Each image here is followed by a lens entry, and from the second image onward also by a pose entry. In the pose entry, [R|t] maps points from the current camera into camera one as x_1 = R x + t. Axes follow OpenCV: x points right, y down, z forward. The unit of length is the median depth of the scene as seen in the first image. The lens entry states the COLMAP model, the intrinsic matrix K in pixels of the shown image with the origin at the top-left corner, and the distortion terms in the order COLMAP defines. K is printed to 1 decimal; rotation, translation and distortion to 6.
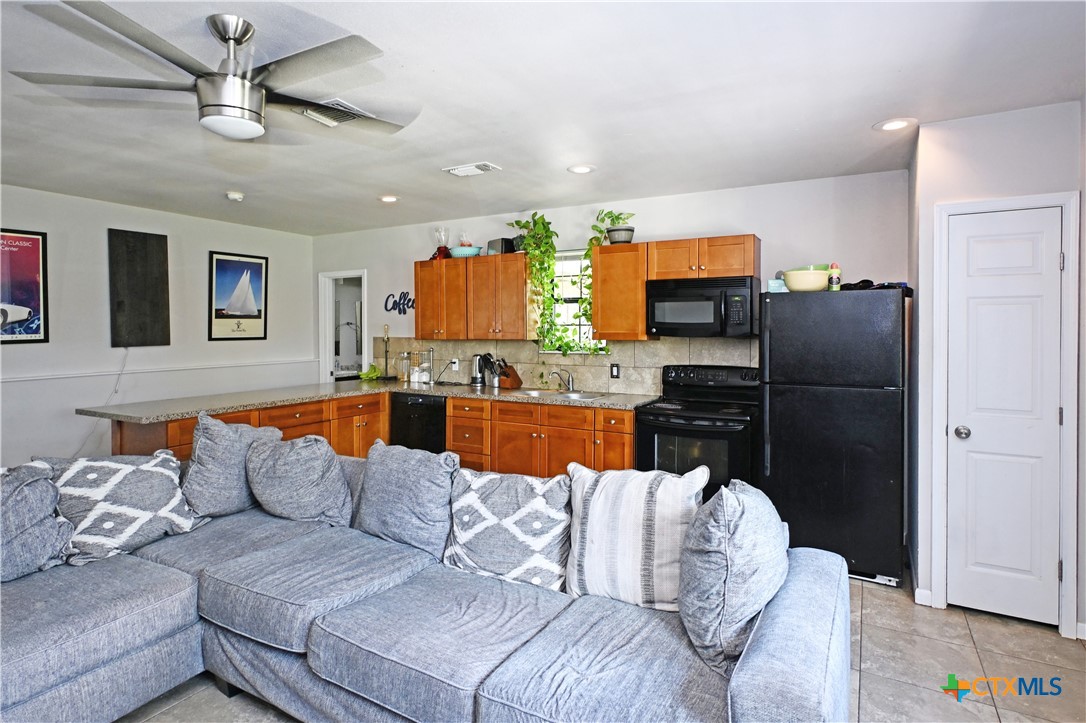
lens RADIAL K [[588.6, 0, 541.4], [0, 588.6, 335.6], [0, 0, 1]] dist [-0.000762, -0.000101]
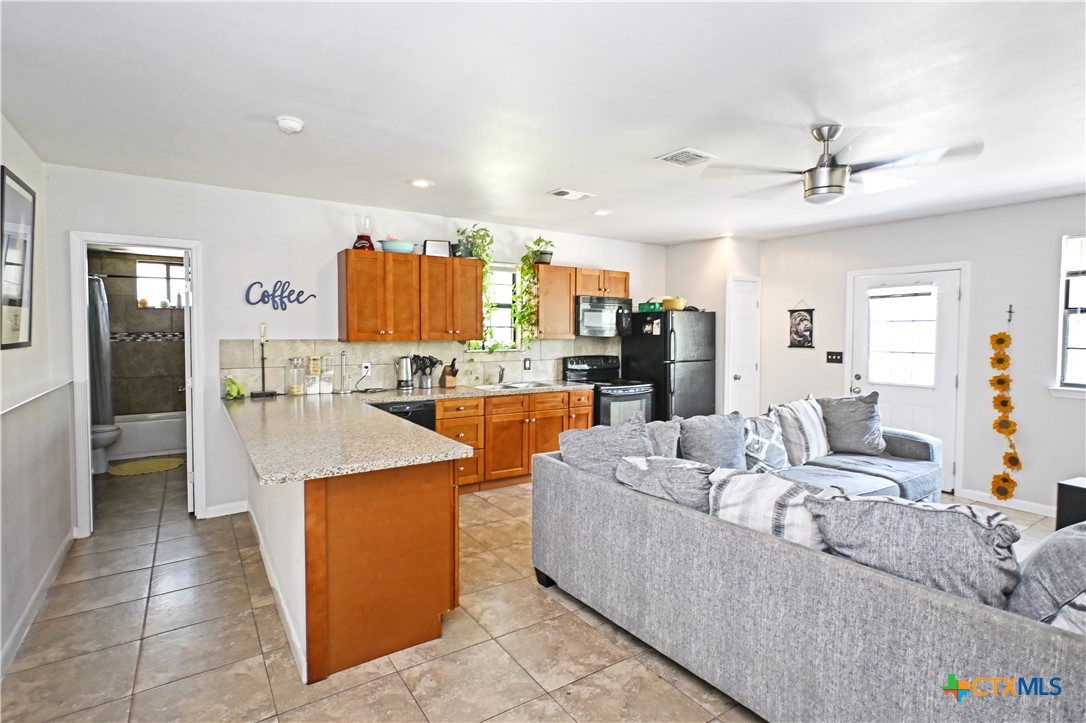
lens RADIAL K [[529.0, 0, 541.9], [0, 529.0, 349.9], [0, 0, 1]] dist [0.000721, -0.000001]
pose [[0.451023, -0.025821, 0.892139, -0.820126], [0.006869, 0.999652, 0.025460, 0.001254], [-0.892486, -0.005355, 0.451044, 0.439344]]
